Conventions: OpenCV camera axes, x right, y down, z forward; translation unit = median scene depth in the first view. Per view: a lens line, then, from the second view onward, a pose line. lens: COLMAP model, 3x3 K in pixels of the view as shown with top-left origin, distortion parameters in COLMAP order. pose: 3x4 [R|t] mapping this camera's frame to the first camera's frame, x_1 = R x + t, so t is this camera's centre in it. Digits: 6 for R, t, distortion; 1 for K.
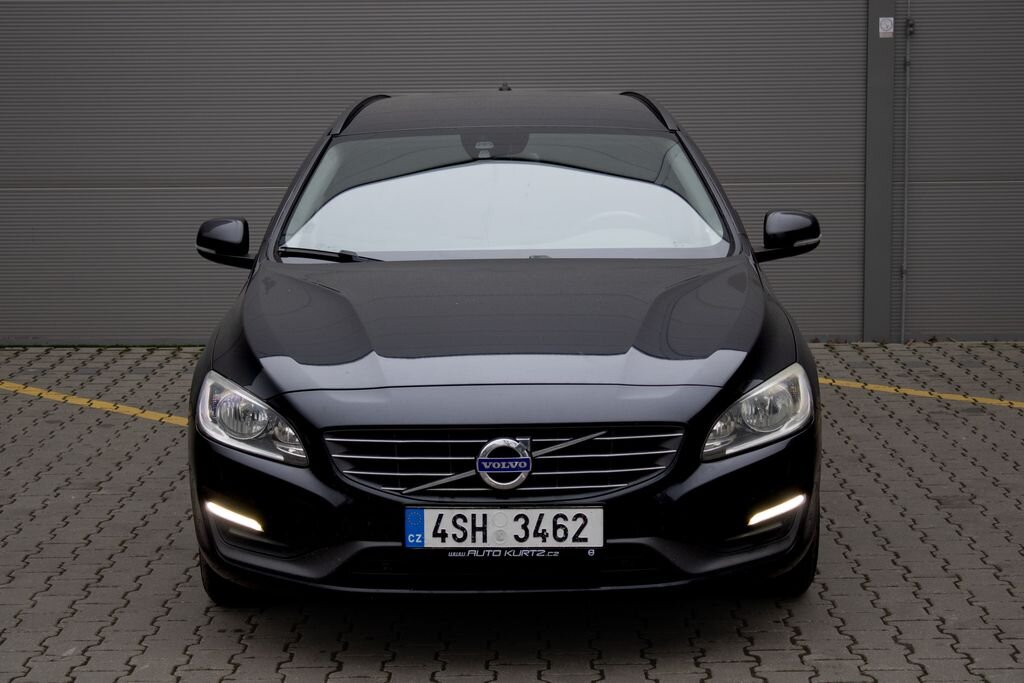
lens RADIAL K [[2226.6, 0, 515.0], [0, 2226.6, 349.8], [0, 0, 1]] dist [-0.286588, 0.000000]
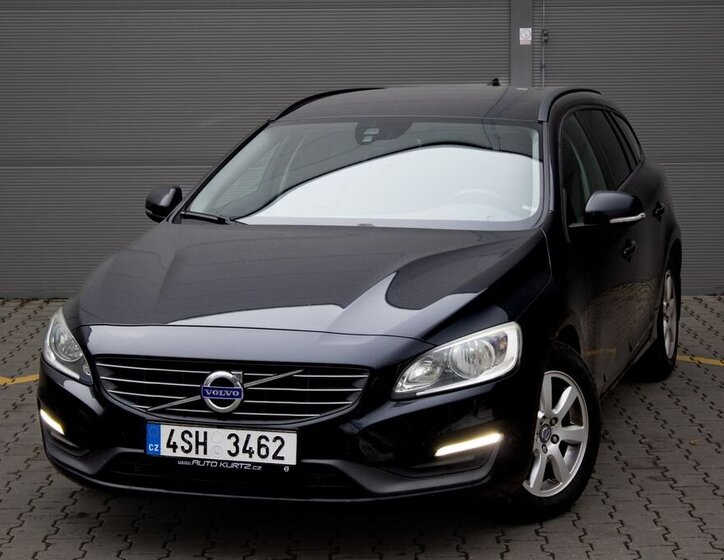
lens RADIAL K [[1941.3, 0, 363.1], [0, 1941.3, 283.0], [0, 0, 1]] dist [-0.396120, 0.000000]
pose [[0.957456, 0.039022, -0.285930, 0.372937], [-0.041826, 0.999118, -0.003703, -0.008208], [0.285533, 0.015505, 0.958243, -0.003402]]
